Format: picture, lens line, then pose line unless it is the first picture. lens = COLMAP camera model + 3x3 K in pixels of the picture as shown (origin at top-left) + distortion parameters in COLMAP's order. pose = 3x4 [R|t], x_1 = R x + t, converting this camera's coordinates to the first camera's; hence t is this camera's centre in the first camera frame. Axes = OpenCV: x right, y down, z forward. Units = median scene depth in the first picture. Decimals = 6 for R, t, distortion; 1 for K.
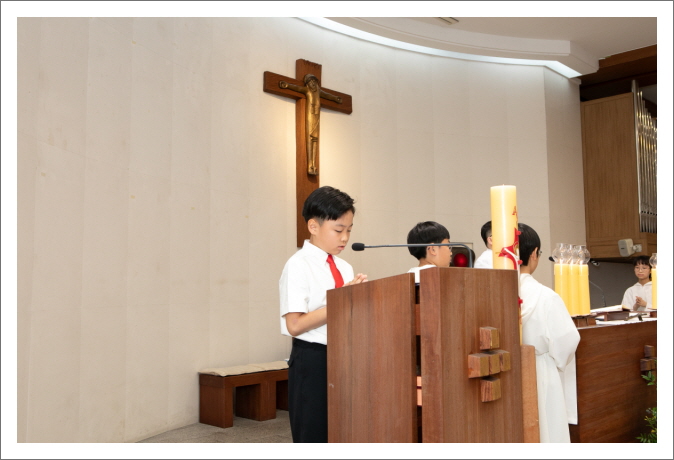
lens RADIAL K [[702.7, 0, 337.0], [0, 702.7, 230.0], [0, 0, 1]] dist [-0.050112, 0.118283]
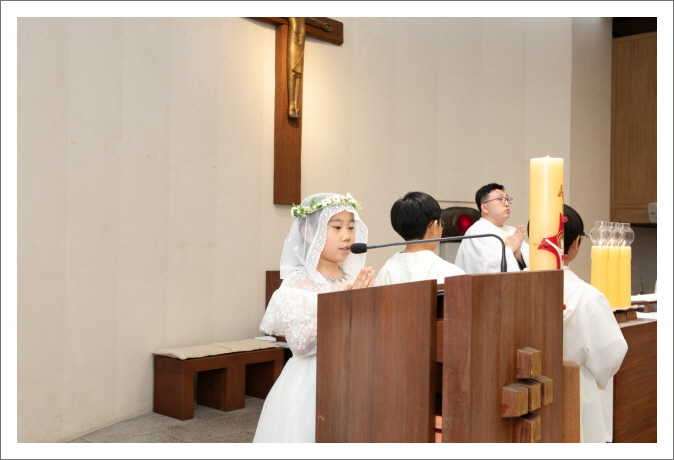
lens RADIAL K [[778.2, 0, 337.0], [0, 778.2, 230.0], [0, 0, 1]] dist [0.004107, 0.022925]
pose [[0.999202, 0.025908, 0.030393, -0.015471], [-0.028221, 0.996527, 0.078339, -0.036414], [-0.028258, -0.079134, 0.996463, 0.118525]]
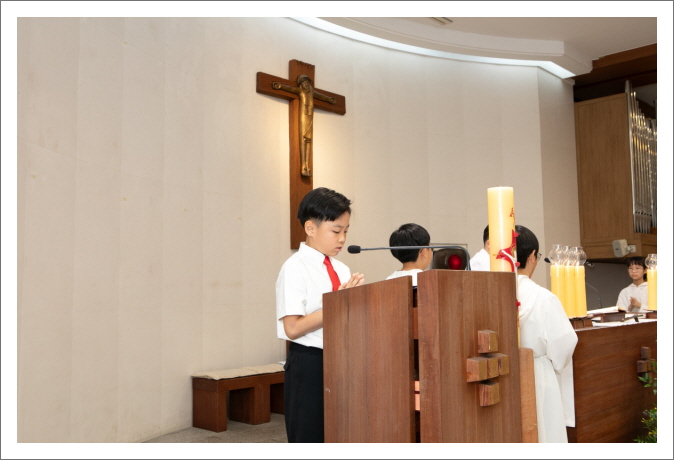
lens RADIAL K [[702.7, 0, 337.0], [0, 702.7, 230.0], [0, 0, 1]] dist [-0.050112, 0.118283]
pose [[0.999941, -0.003119, 0.010445, -0.003189], [0.003135, 0.999994, -0.001533, -0.001334], [-0.010440, 0.001566, 0.999944, 0.011102]]
